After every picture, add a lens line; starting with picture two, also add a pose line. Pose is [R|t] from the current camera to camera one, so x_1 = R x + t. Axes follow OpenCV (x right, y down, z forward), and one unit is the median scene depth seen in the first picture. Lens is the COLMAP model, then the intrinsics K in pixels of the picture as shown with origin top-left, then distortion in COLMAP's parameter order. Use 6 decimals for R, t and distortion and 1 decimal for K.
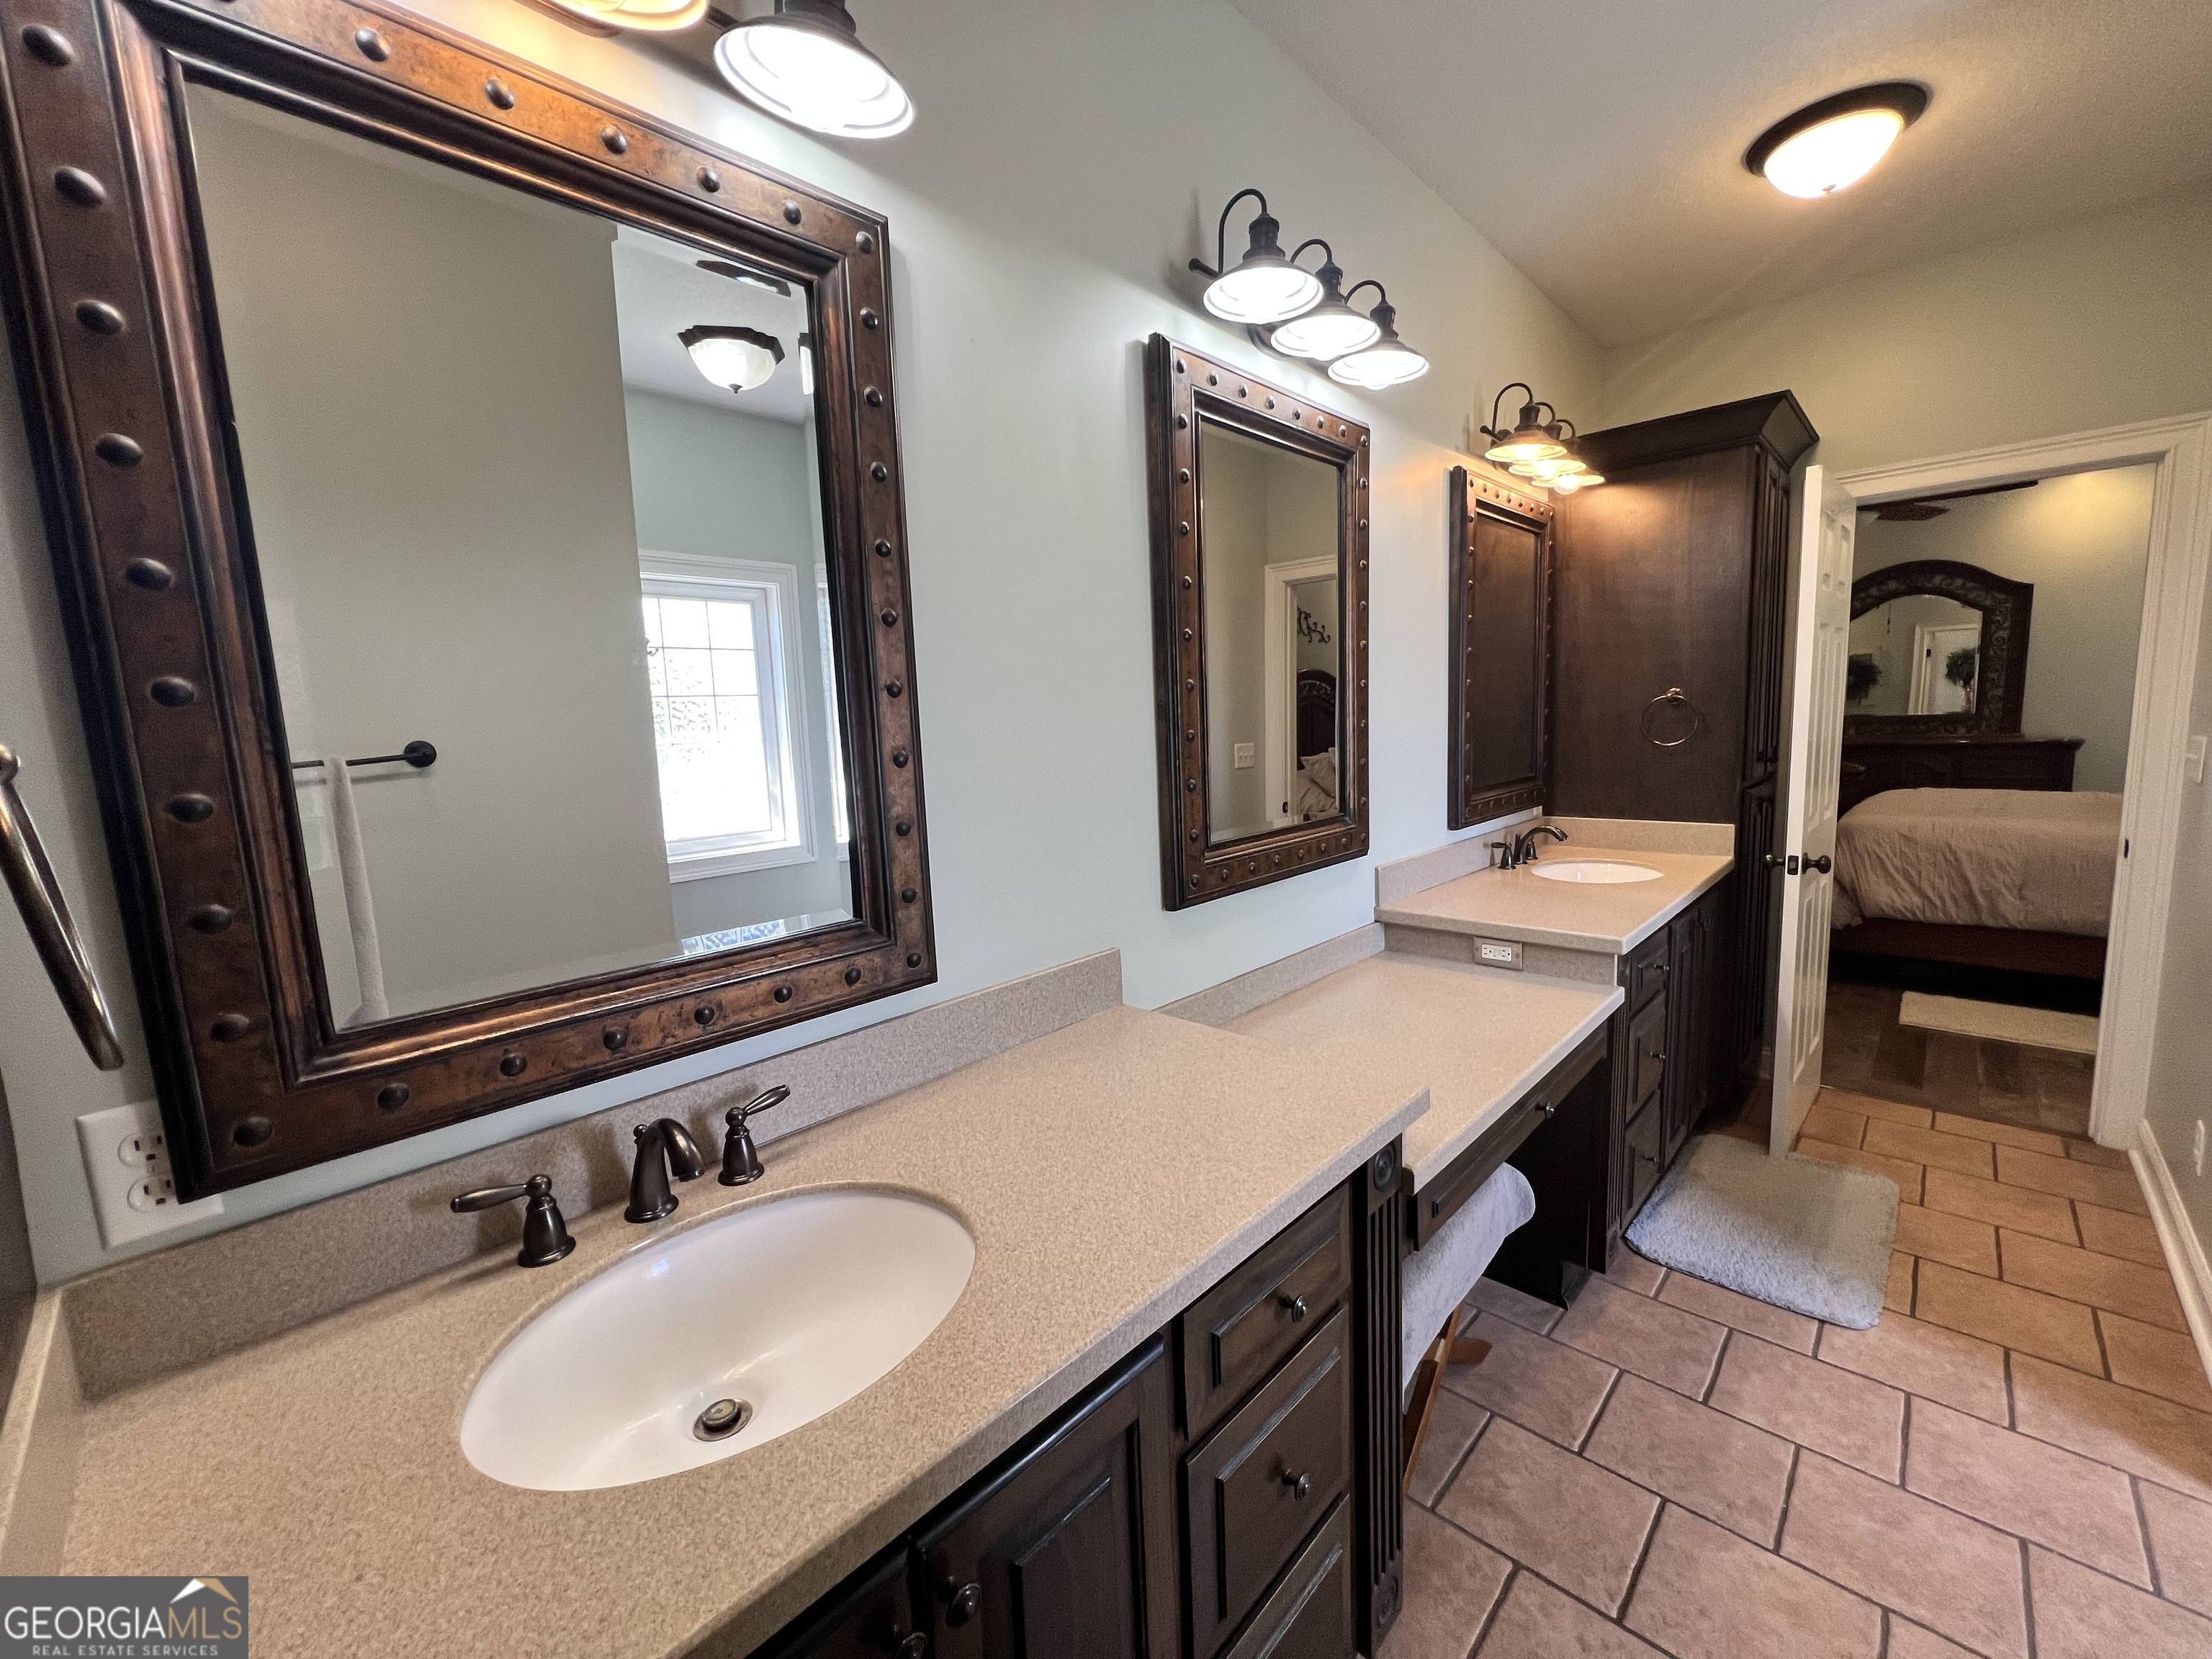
lens RADIAL K [[906.3, 0, 1101.2], [0, 906.3, 833.6], [0, 0, 1]] dist [0.002202, 0.000596]
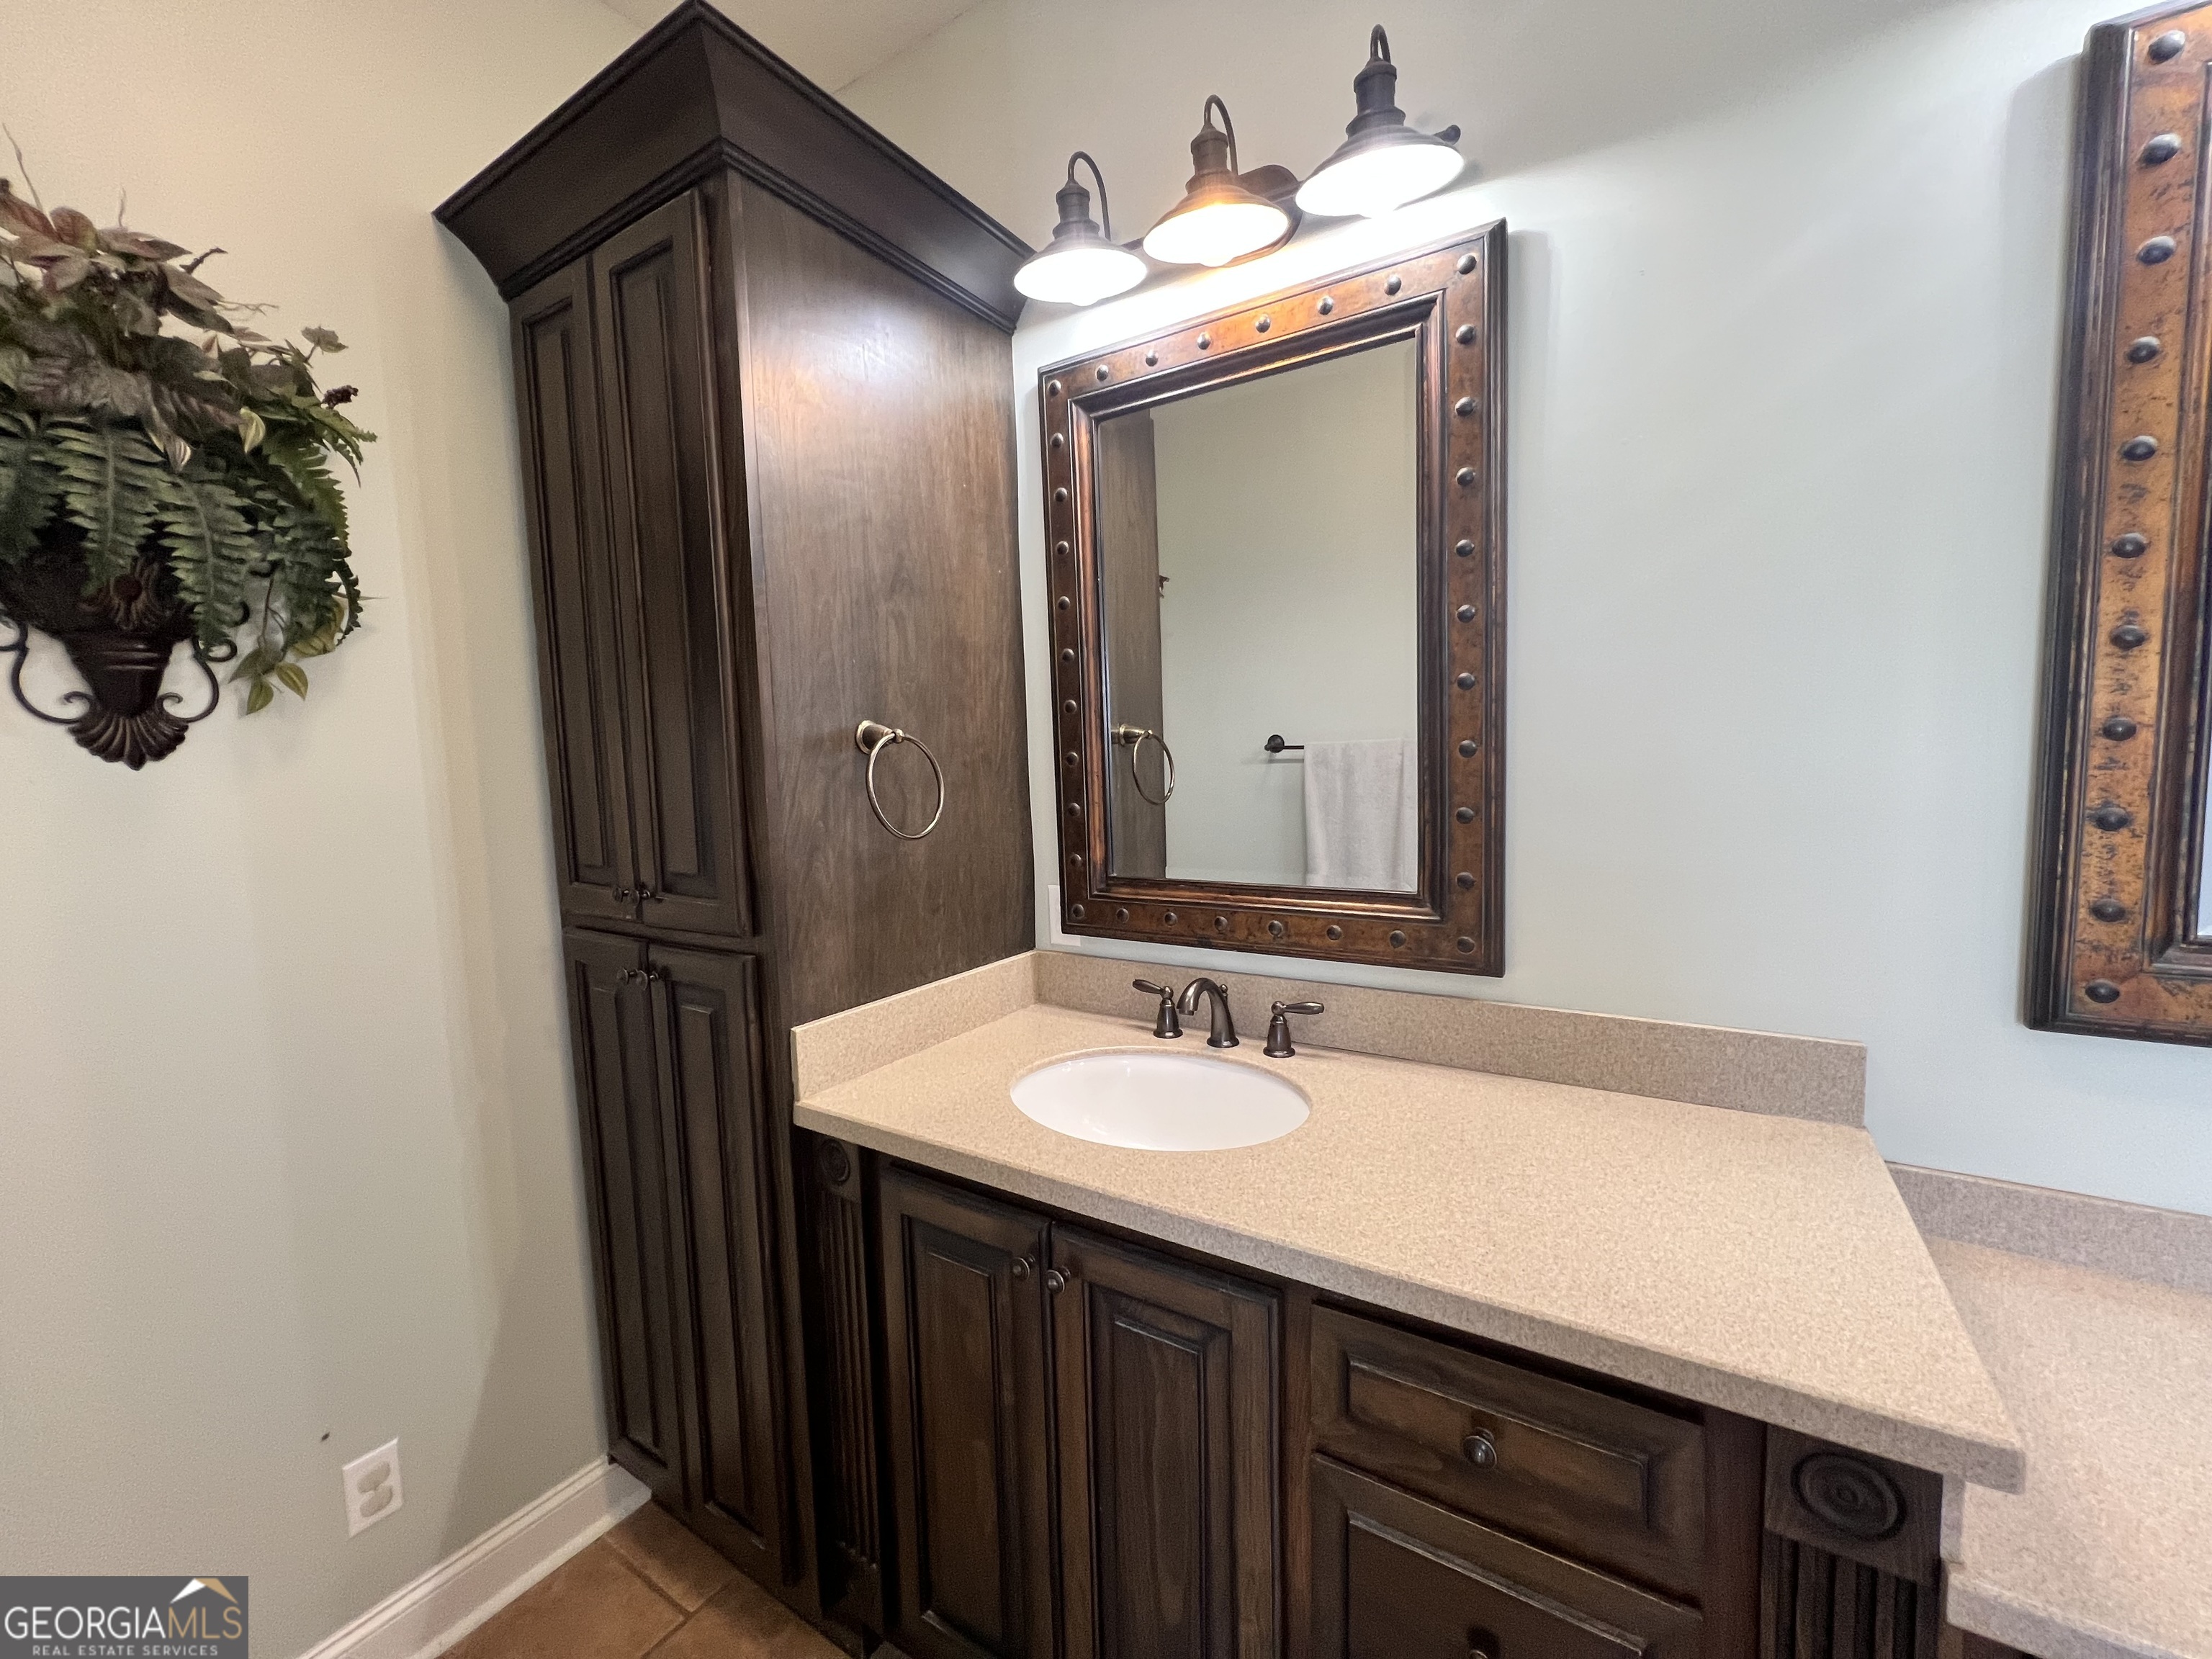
lens RADIAL K [[906.3, 0, 1100.8], [0, 906.3, 826.5], [0, 0, 1]] dist [0.002202, 0.000596]
pose [[0.179422, 0.117693, -0.976707, 0.860889], [-0.100196, 0.989841, 0.100870, -0.068169], [0.978657, 0.079764, 0.189391, 0.473502]]
